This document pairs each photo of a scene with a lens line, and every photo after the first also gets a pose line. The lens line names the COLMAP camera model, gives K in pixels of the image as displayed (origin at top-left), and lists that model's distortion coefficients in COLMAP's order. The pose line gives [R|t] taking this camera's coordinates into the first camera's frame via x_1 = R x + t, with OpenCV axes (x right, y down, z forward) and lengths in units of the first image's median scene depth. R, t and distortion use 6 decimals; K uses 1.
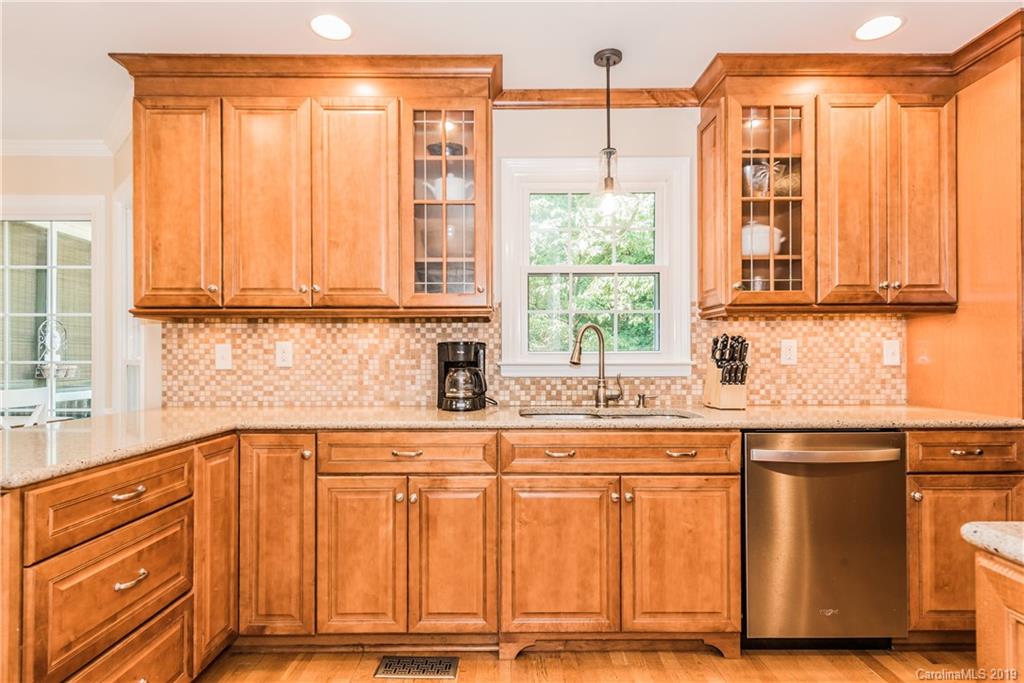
lens RADIAL K [[543.7, 0, 512.4], [0, 543.7, 352.4], [0, 0, 1]] dist [0.012802, -0.000900]
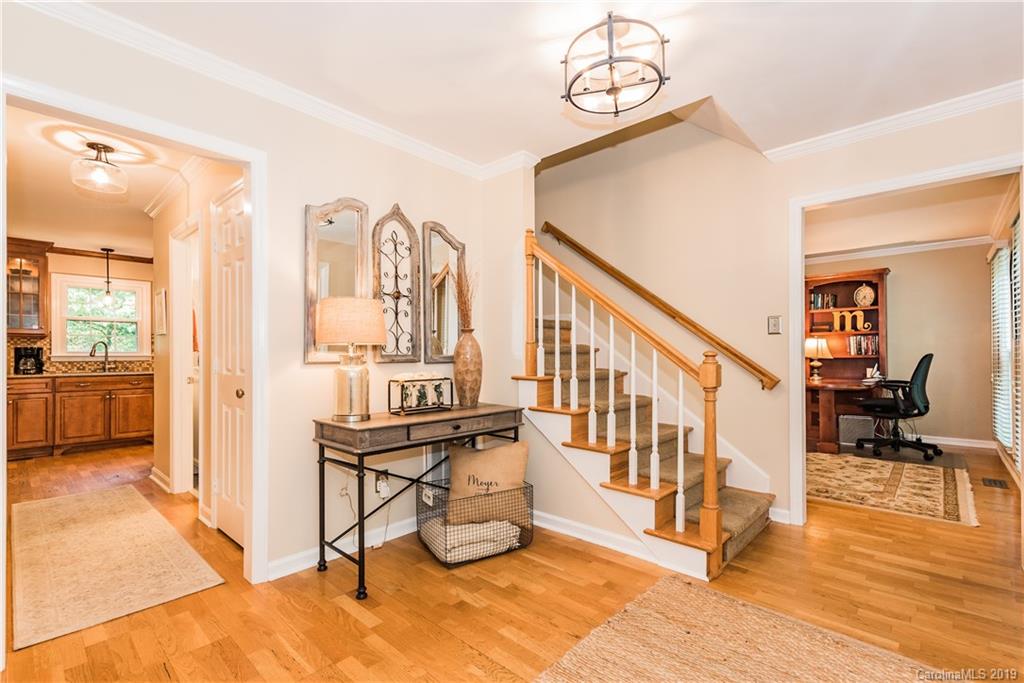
lens RADIAL K [[455.6, 0, 517.1], [0, 455.6, 351.1], [0, 0, 1]] dist [0.025197, 0.000402]
pose [[0.682191, 0.002369, 0.731170, -0.127471], [-0.005341, 0.999984, 0.001743, -0.016598], [-0.731155, -0.005094, 0.682193, -1.994440]]
